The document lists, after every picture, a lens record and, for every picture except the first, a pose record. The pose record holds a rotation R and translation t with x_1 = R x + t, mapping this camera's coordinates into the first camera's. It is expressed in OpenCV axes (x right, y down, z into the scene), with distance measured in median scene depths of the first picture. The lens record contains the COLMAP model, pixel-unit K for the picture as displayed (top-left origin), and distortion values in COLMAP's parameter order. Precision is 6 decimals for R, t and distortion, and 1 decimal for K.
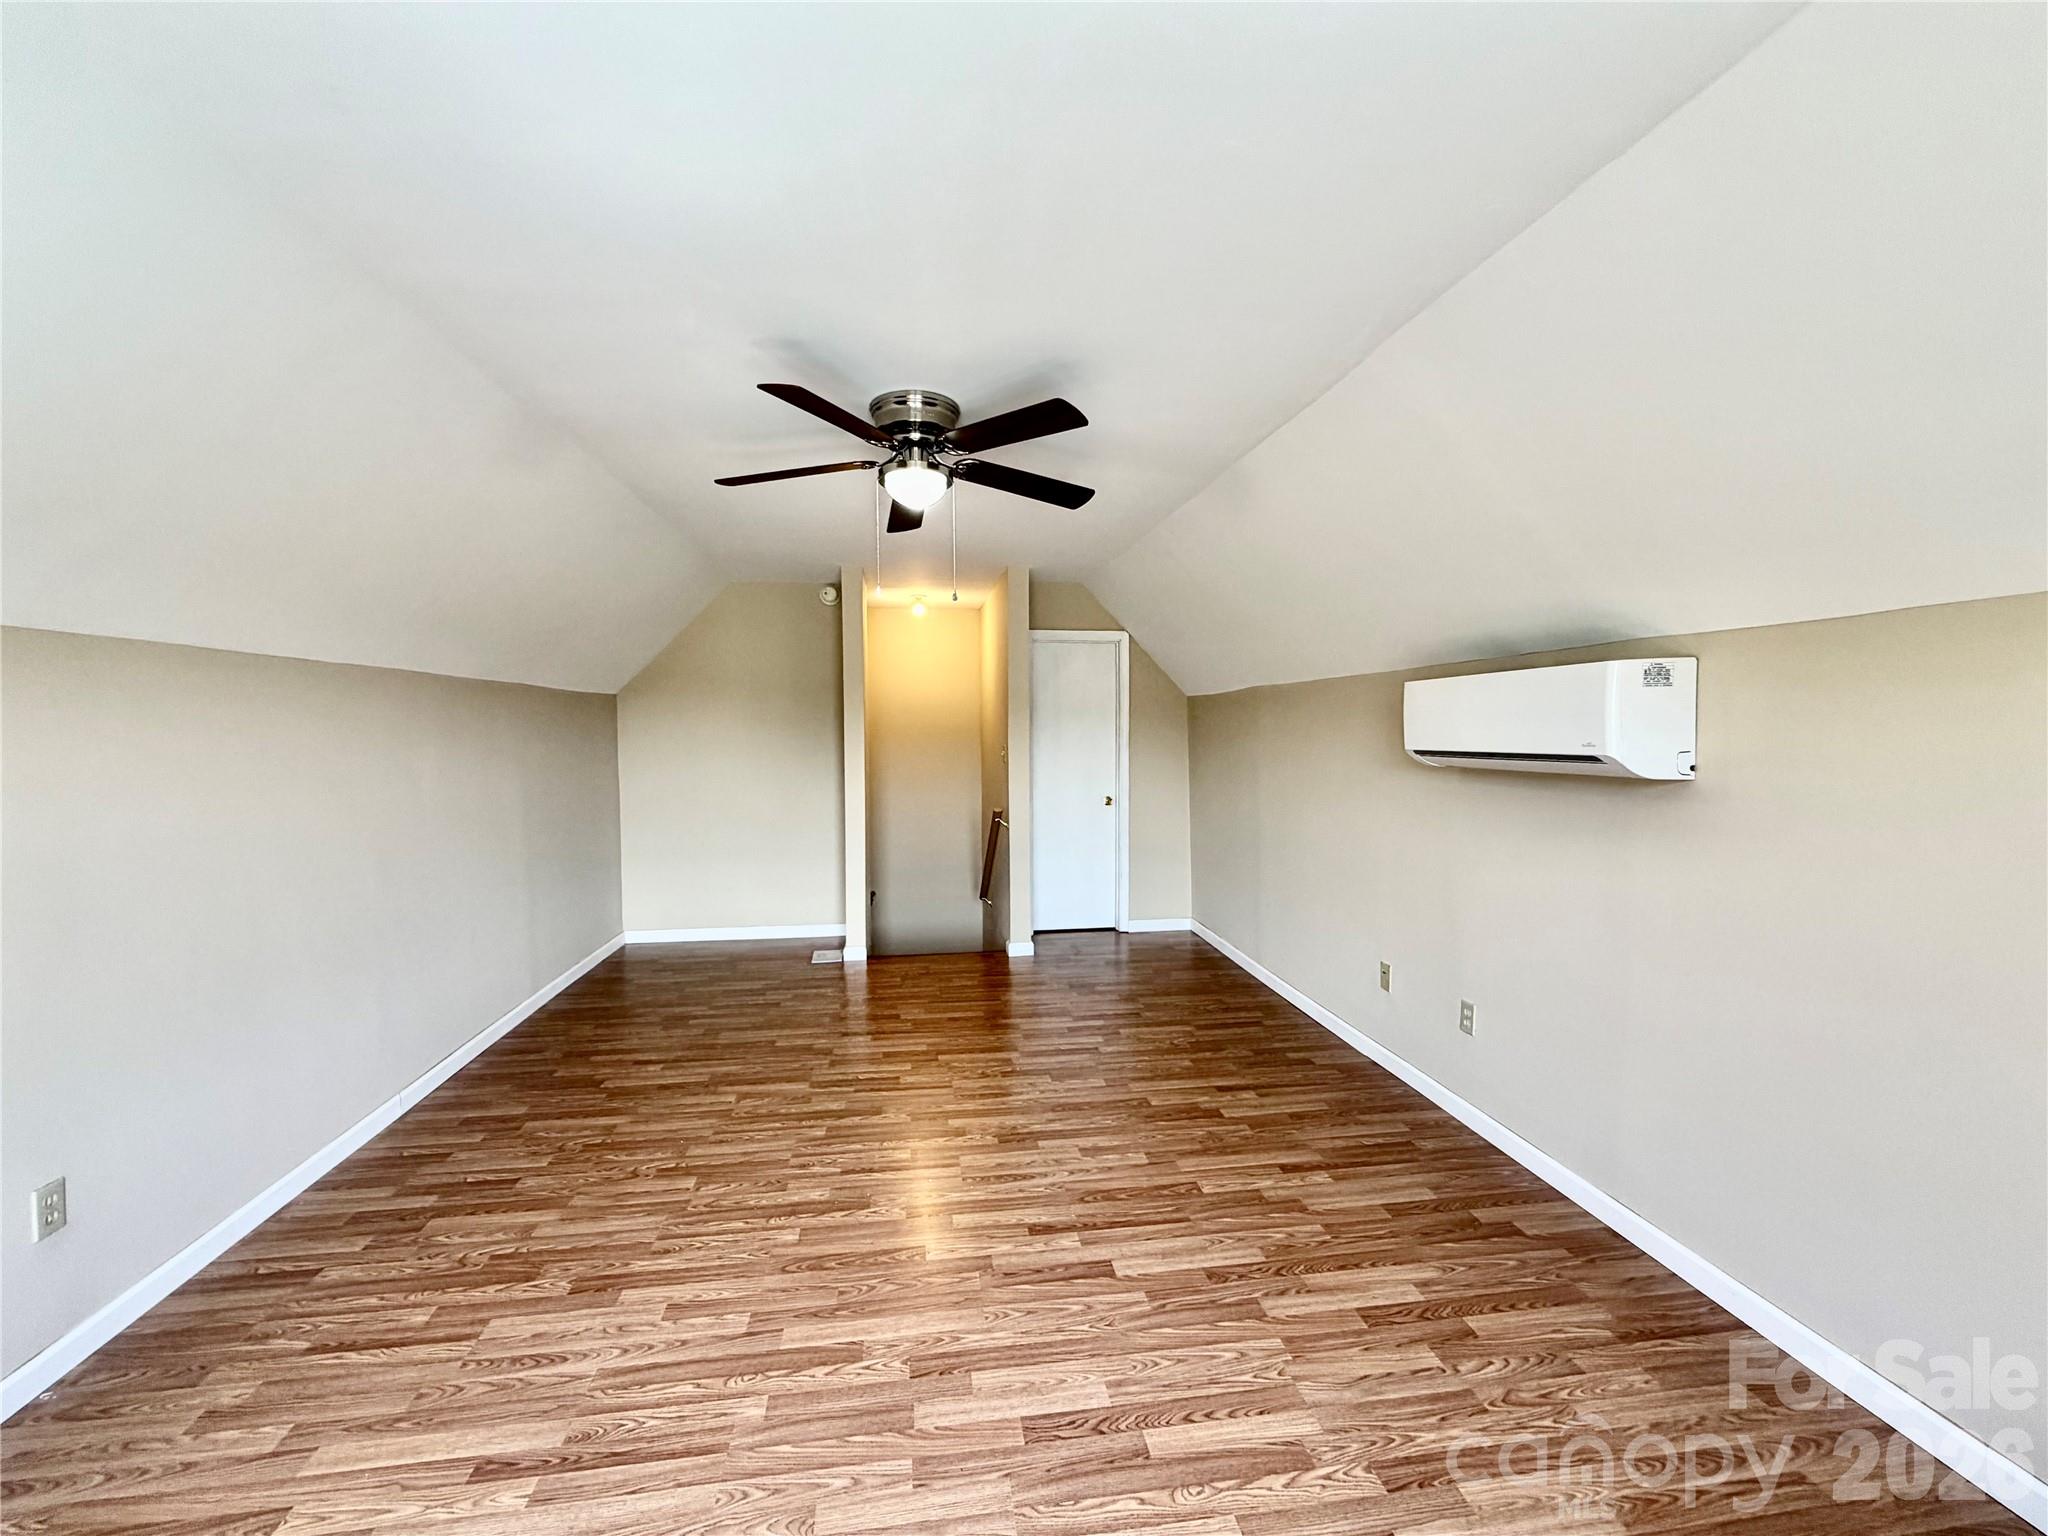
lens RADIAL K [[819.9, 0, 1019.3], [0, 819.9, 749.8], [0, 0, 1]] dist [0.001984, -0.000636]
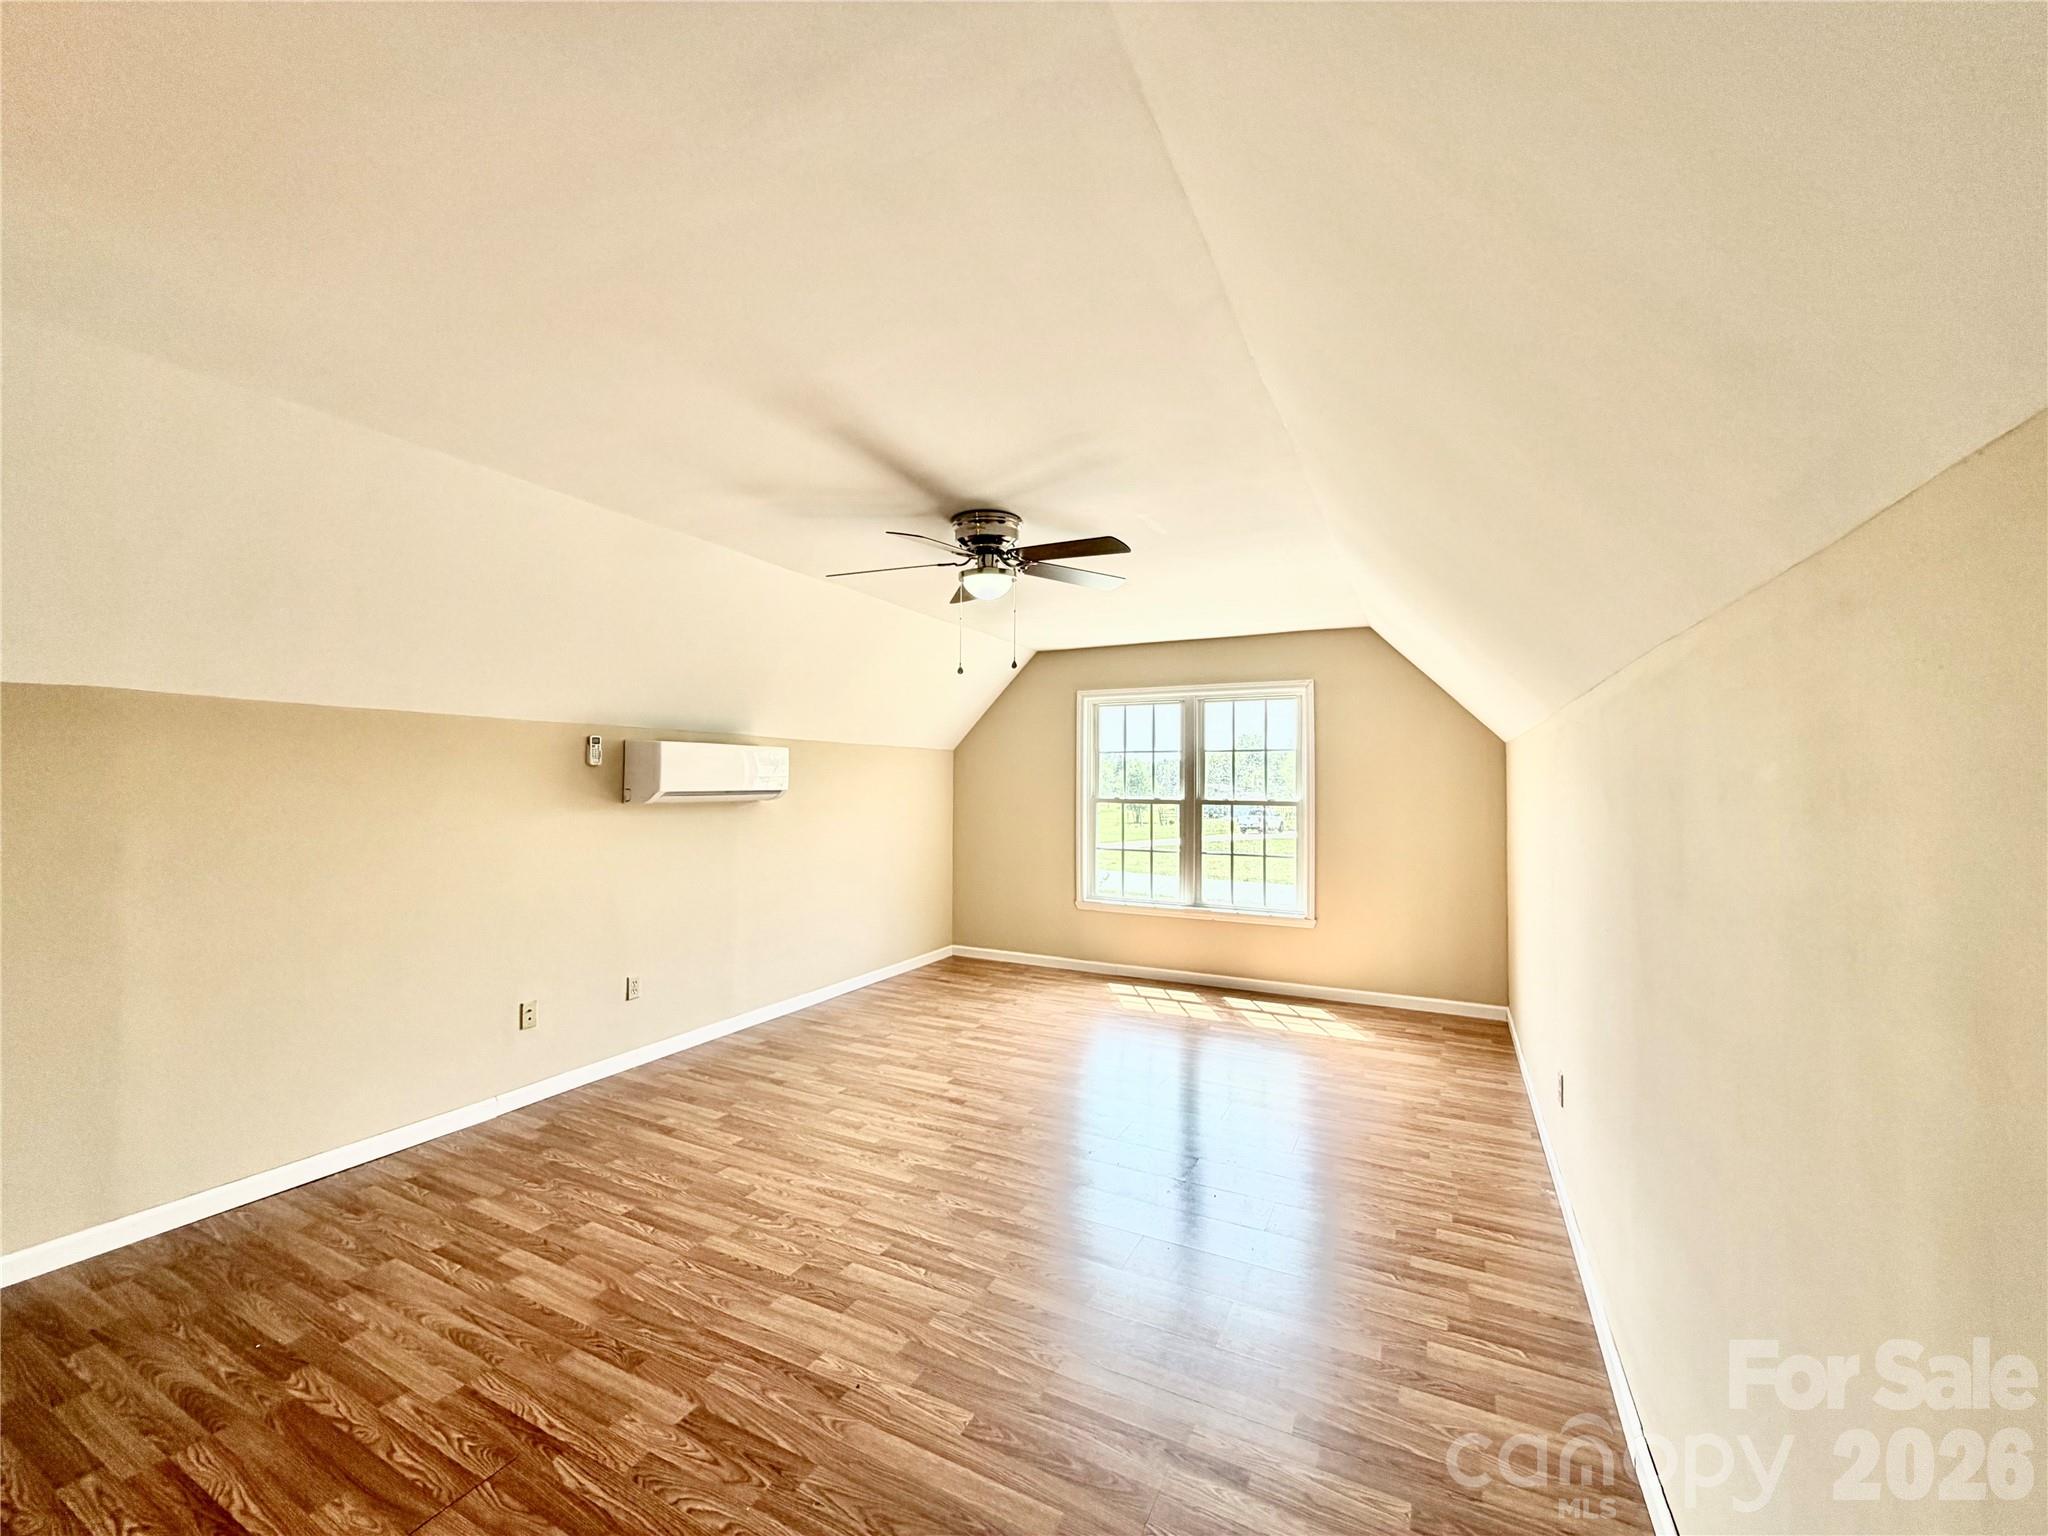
lens RADIAL K [[819.9, 0, 1013.6], [0, 819.9, 778.1], [0, 0, 1]] dist [0.001984, -0.000636]
pose [[-0.816169, 0.005834, 0.577784, -0.794935], [0.012858, 0.999885, 0.008068, -0.027059], [-0.577670, 0.014014, -0.816150, 1.828609]]
